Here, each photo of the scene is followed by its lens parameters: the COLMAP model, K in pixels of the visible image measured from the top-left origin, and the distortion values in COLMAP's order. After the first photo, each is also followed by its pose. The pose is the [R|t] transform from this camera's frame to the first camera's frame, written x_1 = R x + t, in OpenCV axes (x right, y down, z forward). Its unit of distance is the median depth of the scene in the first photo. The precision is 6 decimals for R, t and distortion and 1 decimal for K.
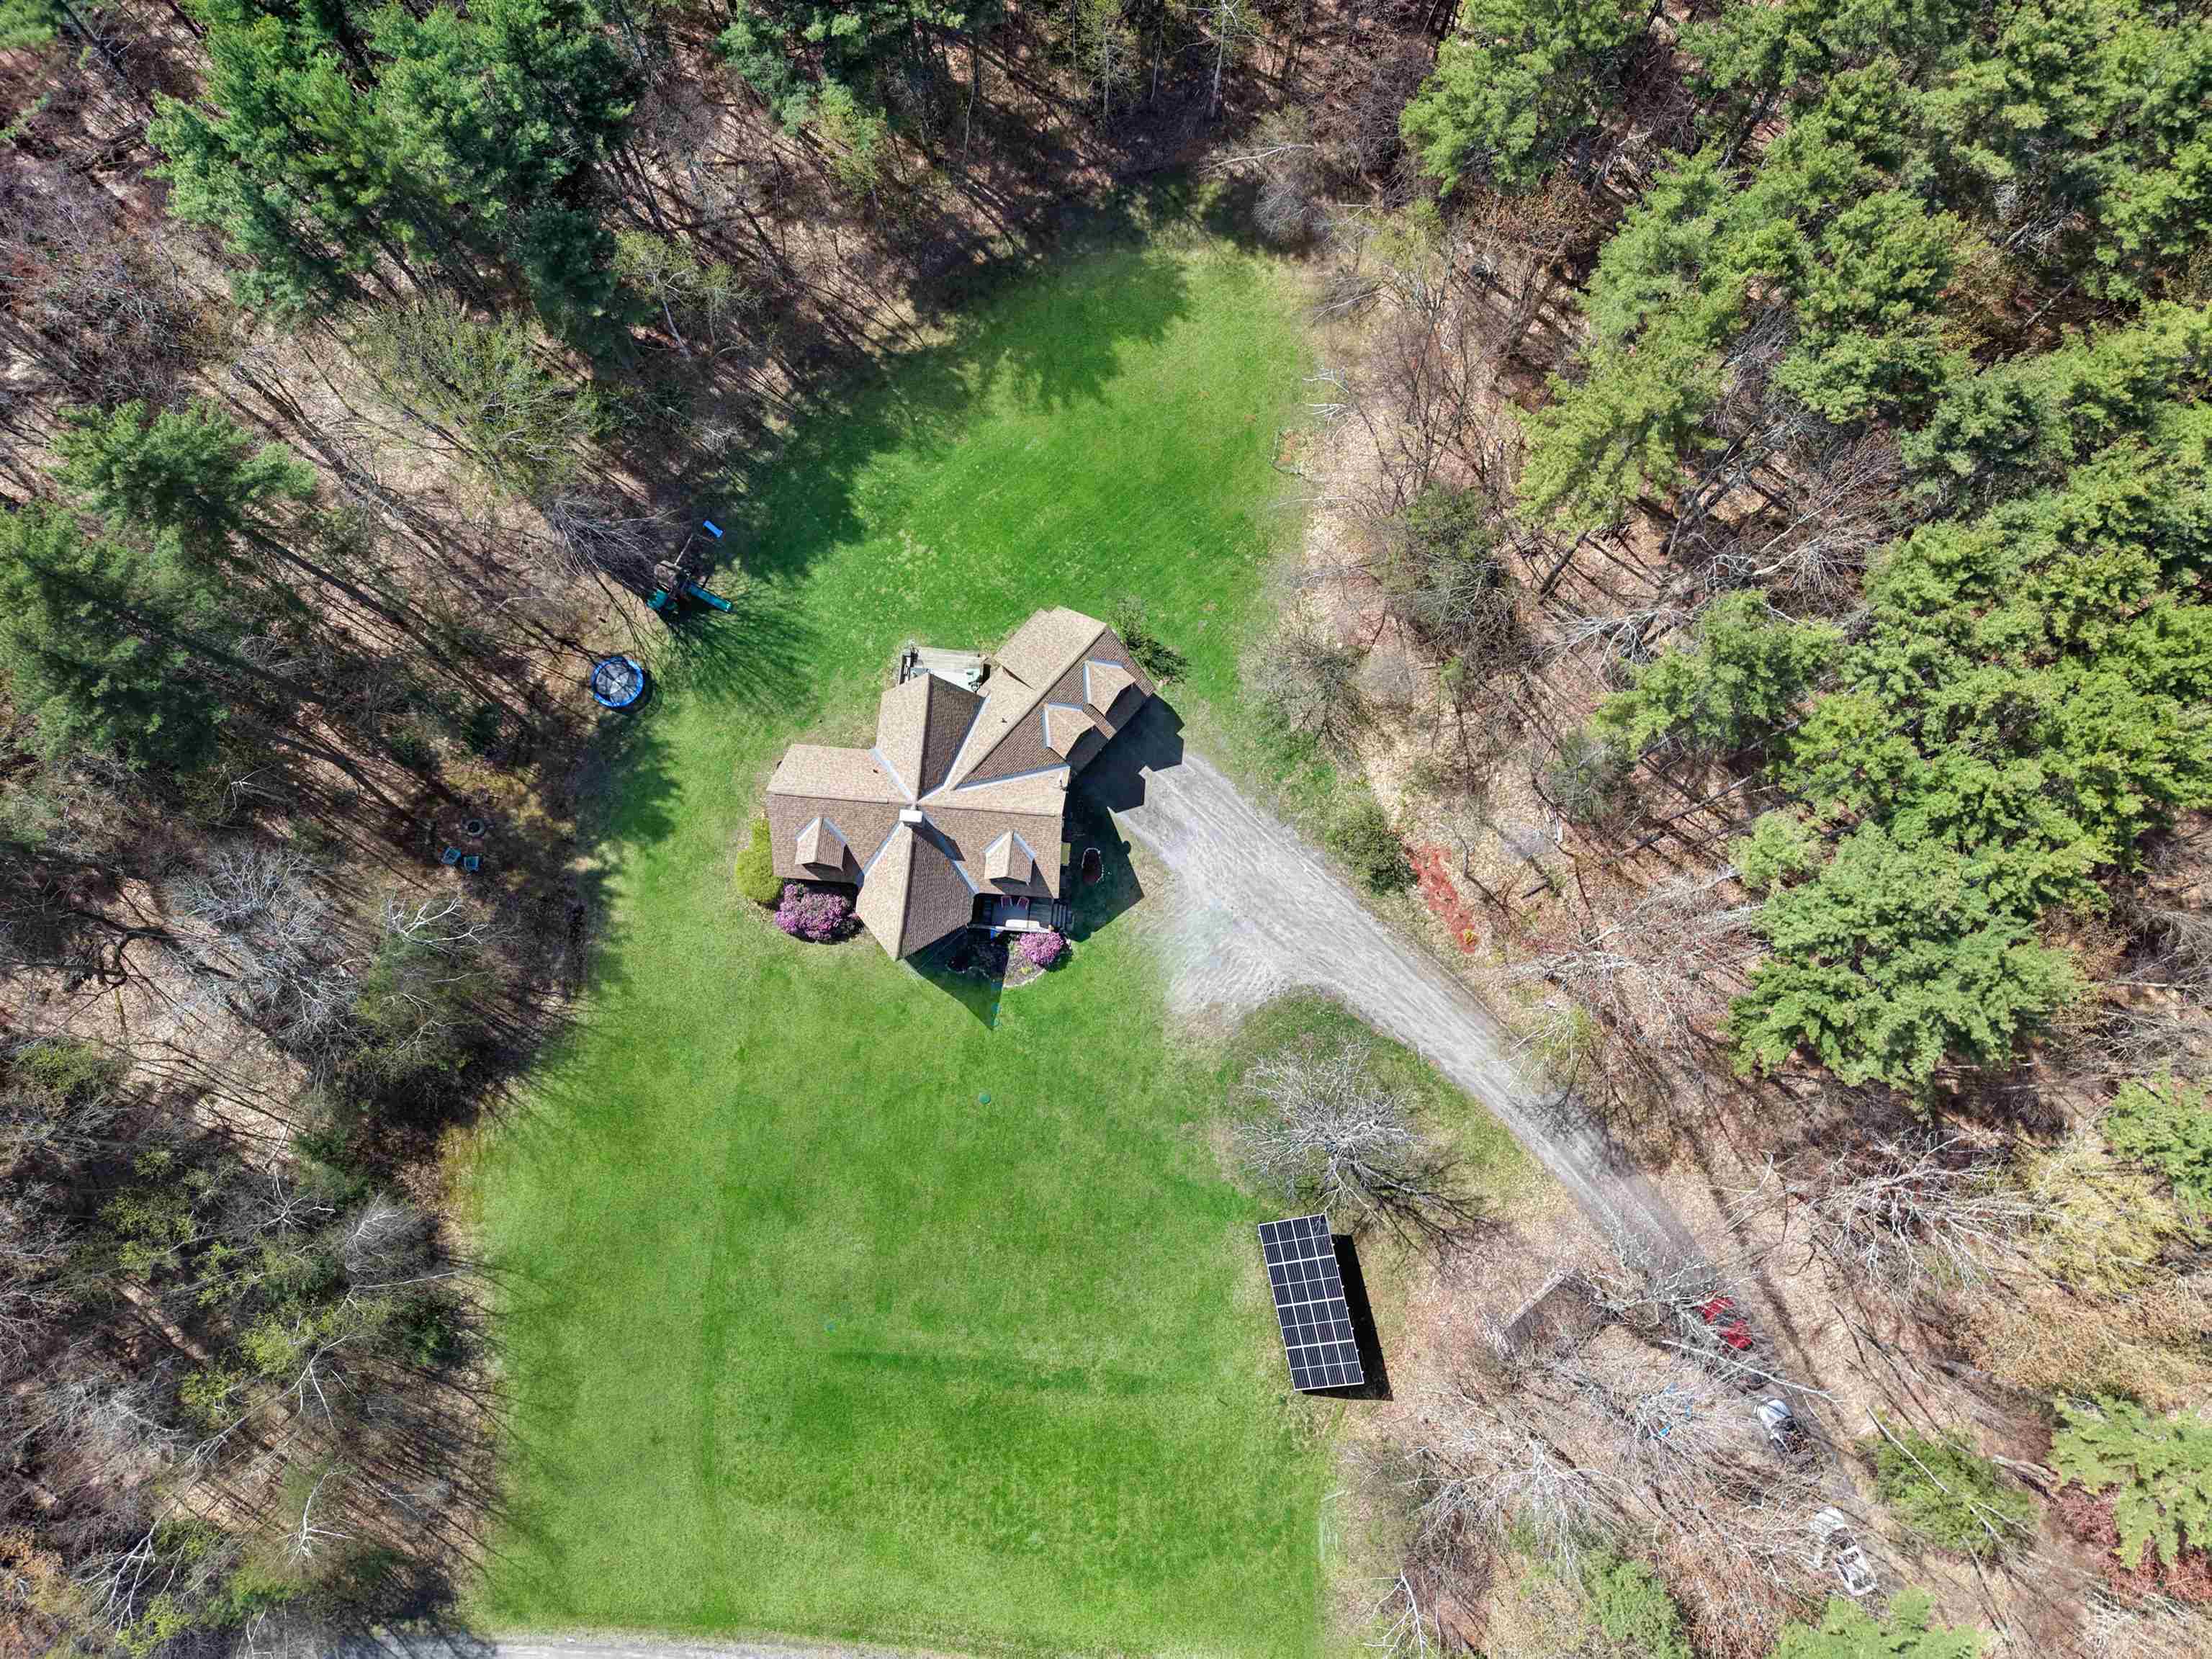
lens RADIAL K [[1413.7, 0, 1106.0], [0, 1413.7, 829.5], [0, 0, 1]] dist [0.043344, -0.098348]
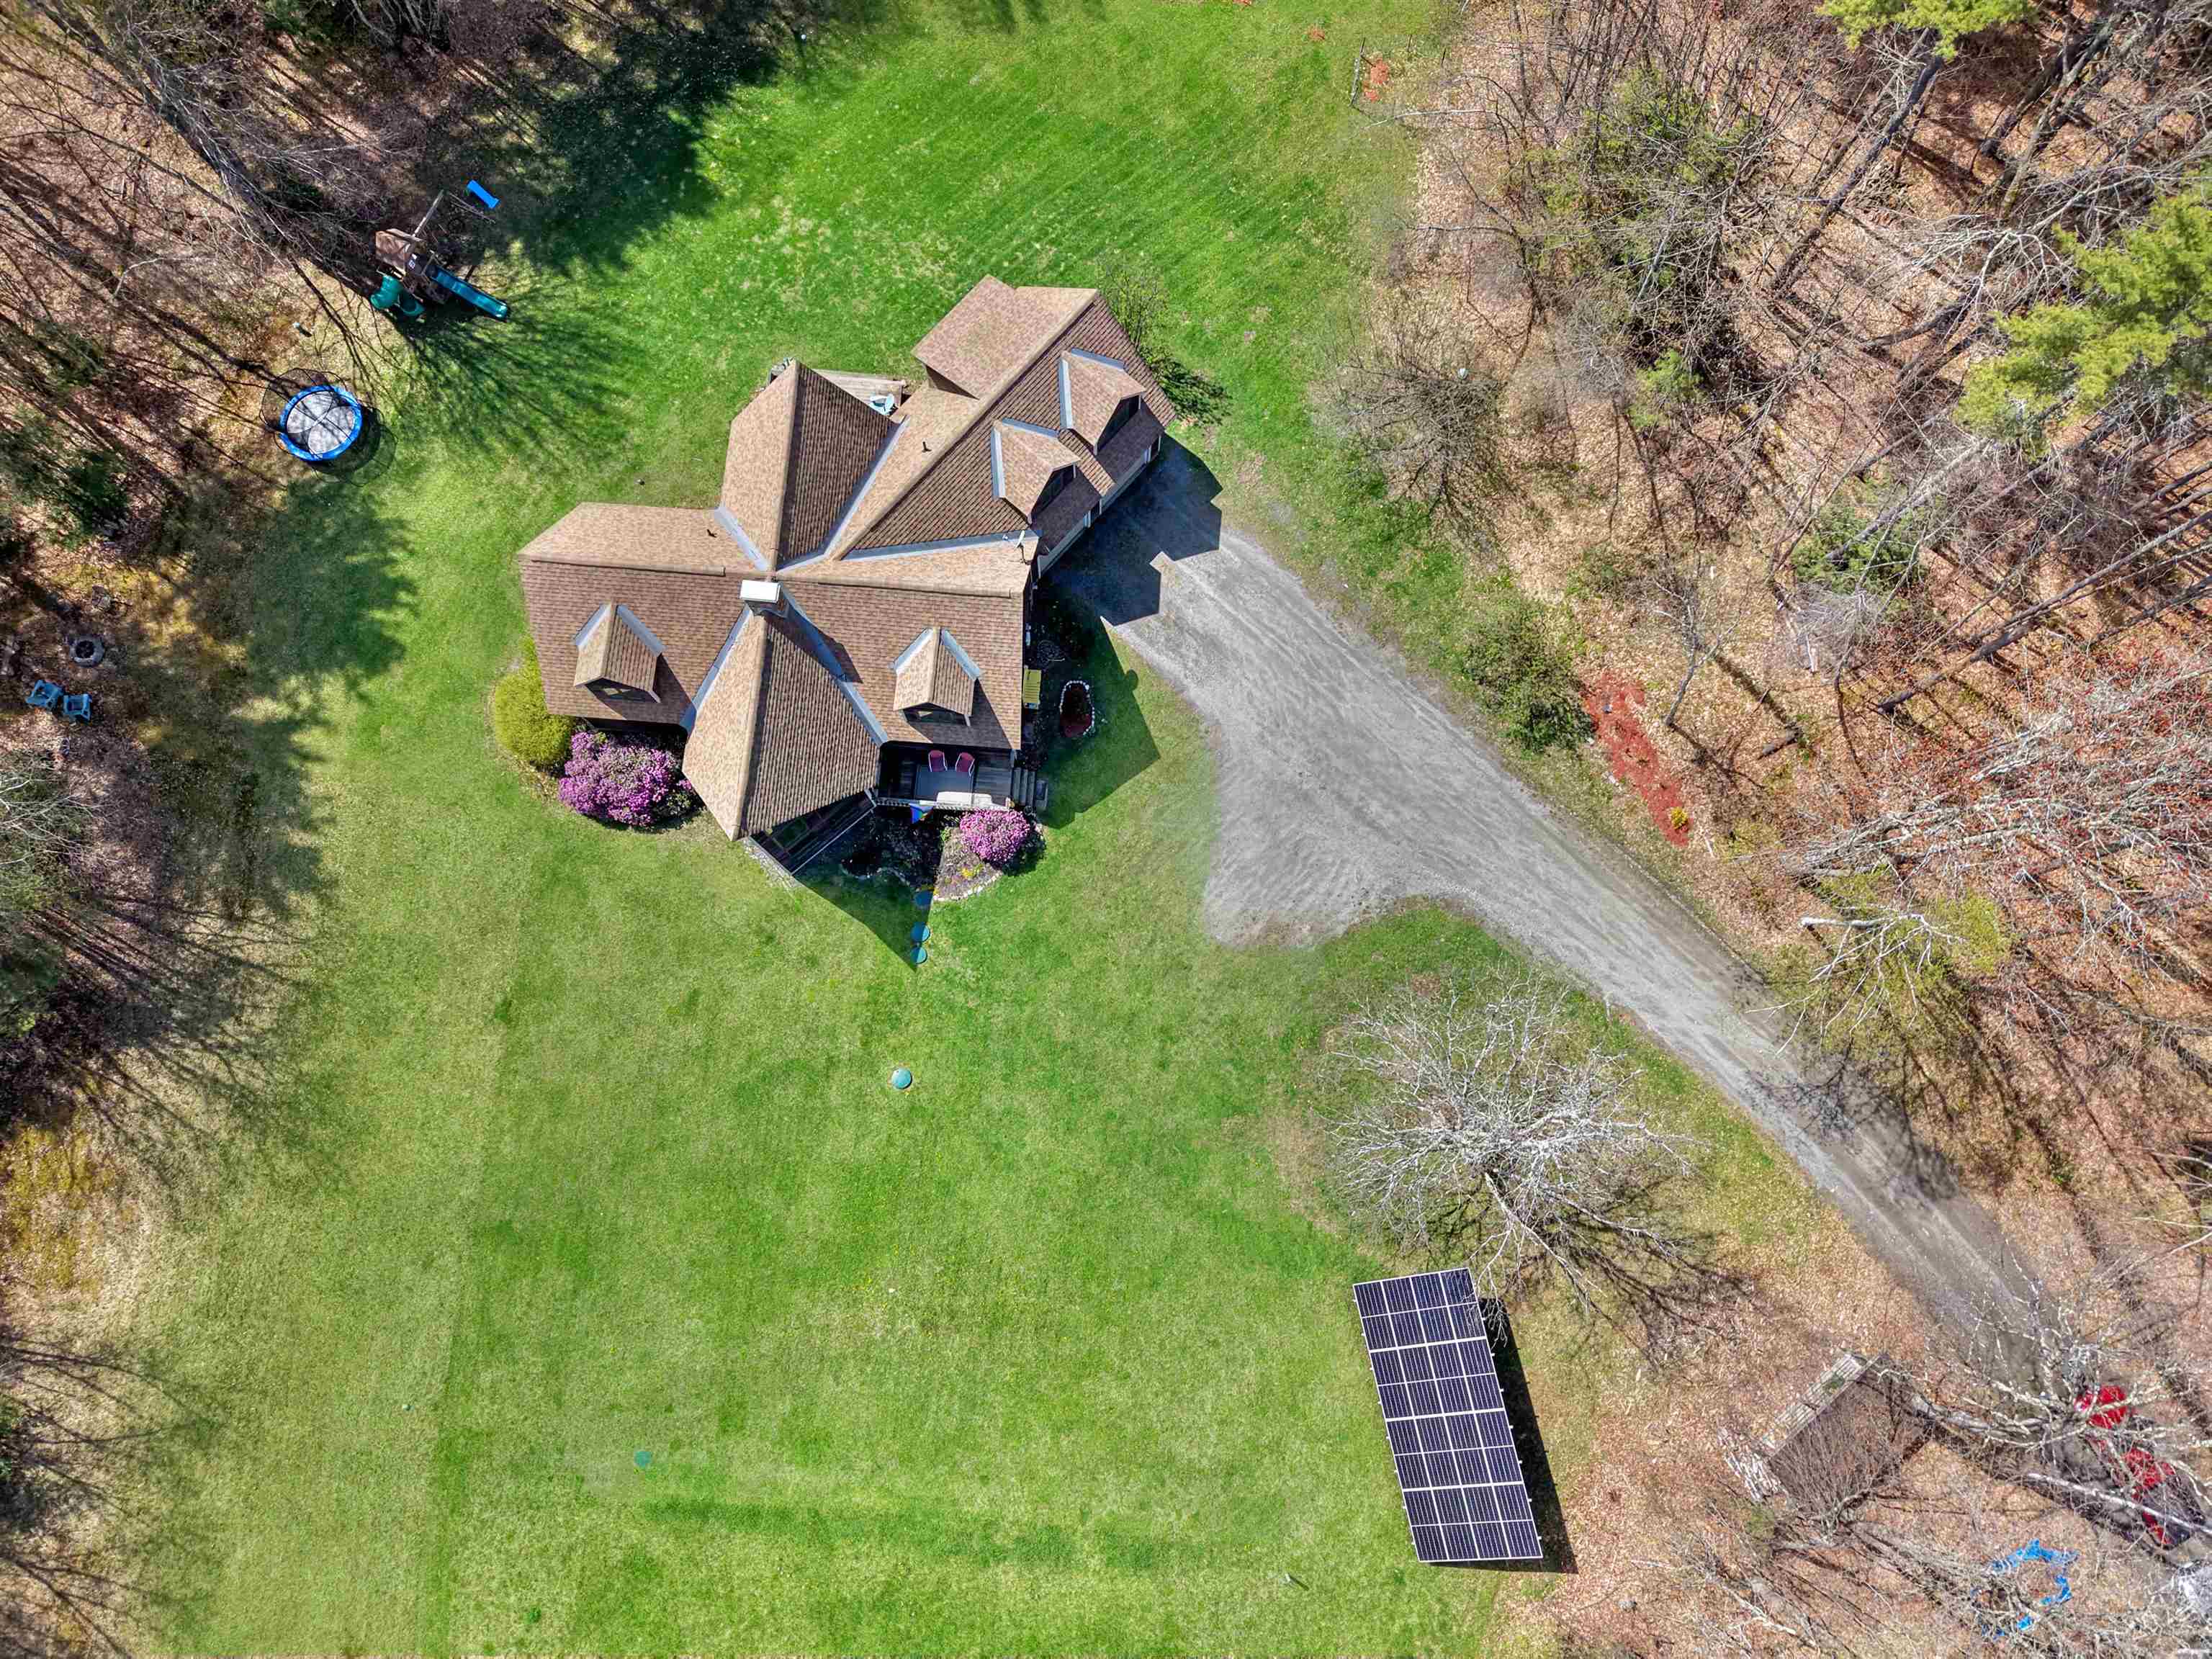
lens RADIAL K [[1458.0, 0, 1106.0], [0, 1458.0, 829.5], [0, 0, 1]] dist [-0.002857, -0.004236]
pose [[0.999982, -0.005591, 0.002050, 0.001616], [0.005578, 0.999964, 0.006433, 0.076911], [-0.002086, -0.006421, 0.999977, 0.365537]]
